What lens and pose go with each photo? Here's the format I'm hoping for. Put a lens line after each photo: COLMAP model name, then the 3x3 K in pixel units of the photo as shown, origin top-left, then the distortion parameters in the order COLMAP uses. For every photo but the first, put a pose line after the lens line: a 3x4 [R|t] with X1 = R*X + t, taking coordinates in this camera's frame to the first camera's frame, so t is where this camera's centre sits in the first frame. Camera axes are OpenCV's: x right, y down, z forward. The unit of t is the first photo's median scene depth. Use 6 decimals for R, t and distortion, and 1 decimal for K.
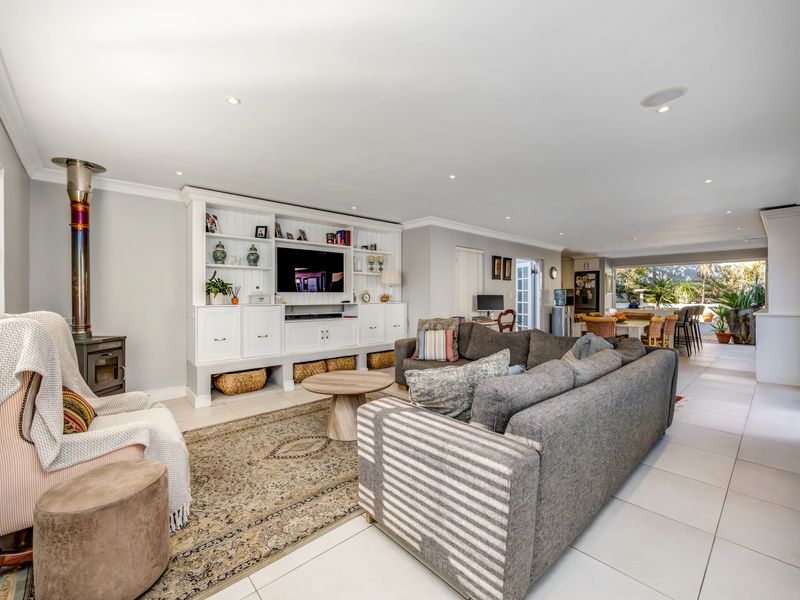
lens RADIAL K [[350.6, 0, 391.7], [0, 350.6, 301.5], [0, 0, 1]] dist [-0.004448, -0.001736]
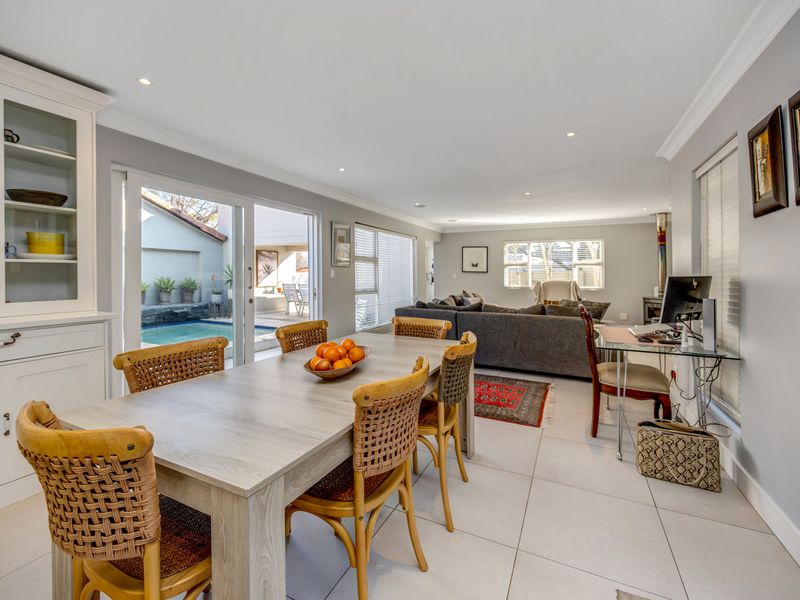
lens RADIAL K [[350.6, 0, 409.9], [0, 350.6, 270.2], [0, 0, 1]] dist [-0.004448, -0.001736]
pose [[-0.917101, -0.006602, -0.398599, 0.635589], [-0.007162, 0.999974, -0.000083, -0.021068], [0.398590, 0.002778, -0.917125, 1.133365]]
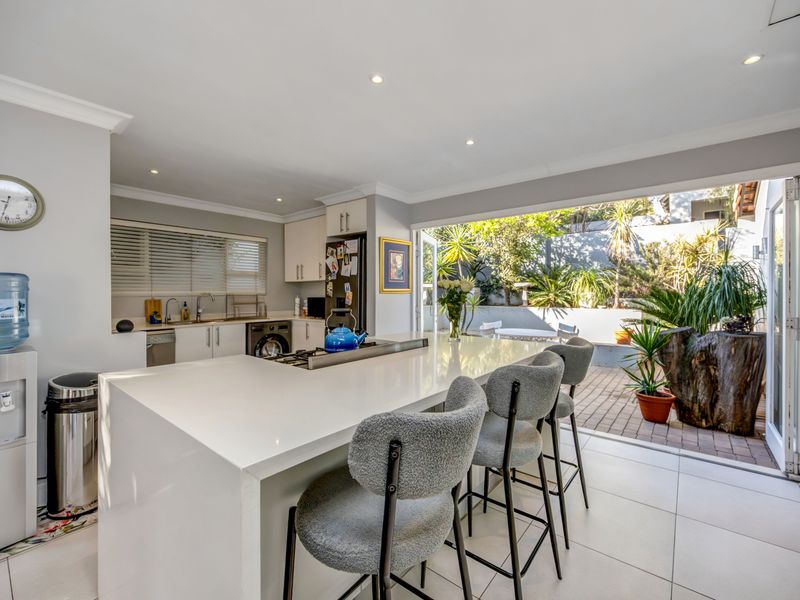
lens RADIAL K [[350.6, 0, 406.2], [0, 350.6, 294.1], [0, 0, 1]] dist [-0.004448, -0.001736]
pose [[0.986392, -0.001436, 0.164402, 0.638694], [0.003162, 0.999943, -0.010237, -0.016739], [-0.164378, 0.010618, 0.986340, 0.685832]]
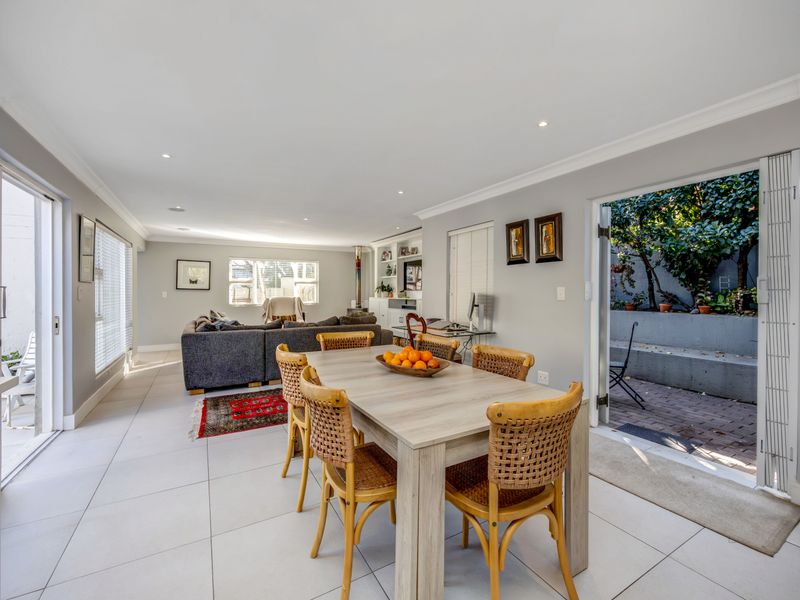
lens RADIAL K [[350.6, 0, 402.6], [0, 350.6, 297.6], [0, 0, 1]] dist [-0.004448, -0.001736]
pose [[-0.199601, 0.019972, -0.979674, 0.882626], [-0.010035, 0.999698, 0.022425, -0.021761], [0.979826, 0.014307, -0.199340, 0.940058]]
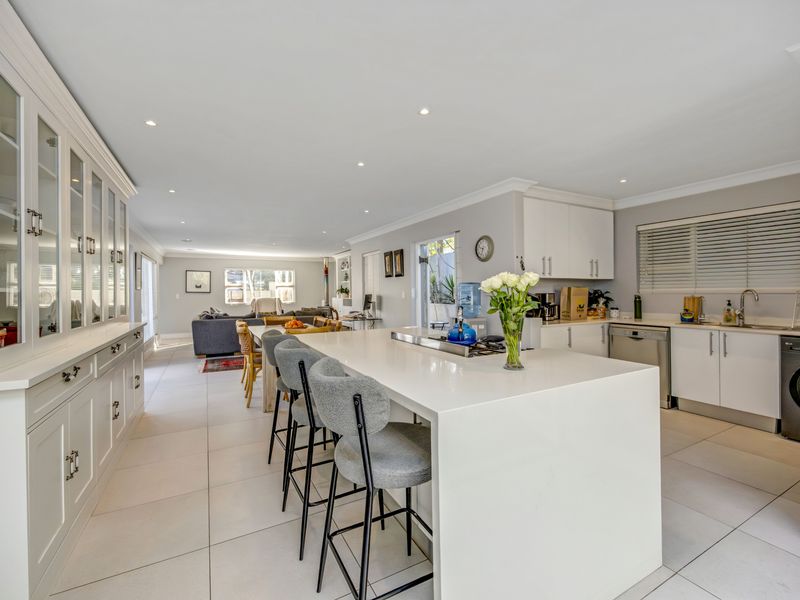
lens RADIAL K [[350.6, 0, 399.5], [0, 350.6, 305.3], [0, 0, 1]] dist [-0.004448, -0.001736]
pose [[-0.217688, 0.042503, -0.975093, 1.206187], [-0.003444, 0.999012, 0.044315, -0.030597], [0.976012, 0.013005, -0.217326, 1.236737]]
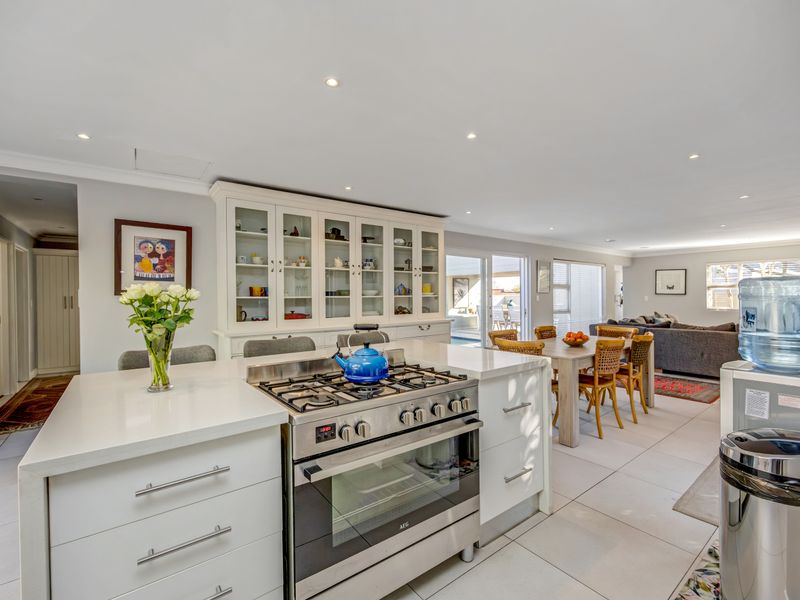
lens RADIAL K [[350.6, 0, 398.2], [0, 350.6, 304.7], [0, 0, 1]] dist [-0.004448, -0.001736]
pose [[-0.996023, 0.007951, 0.088742, 0.805948], [0.011153, 0.999302, 0.035644, -0.034463], [-0.088397, 0.036492, -0.995417, 1.446286]]
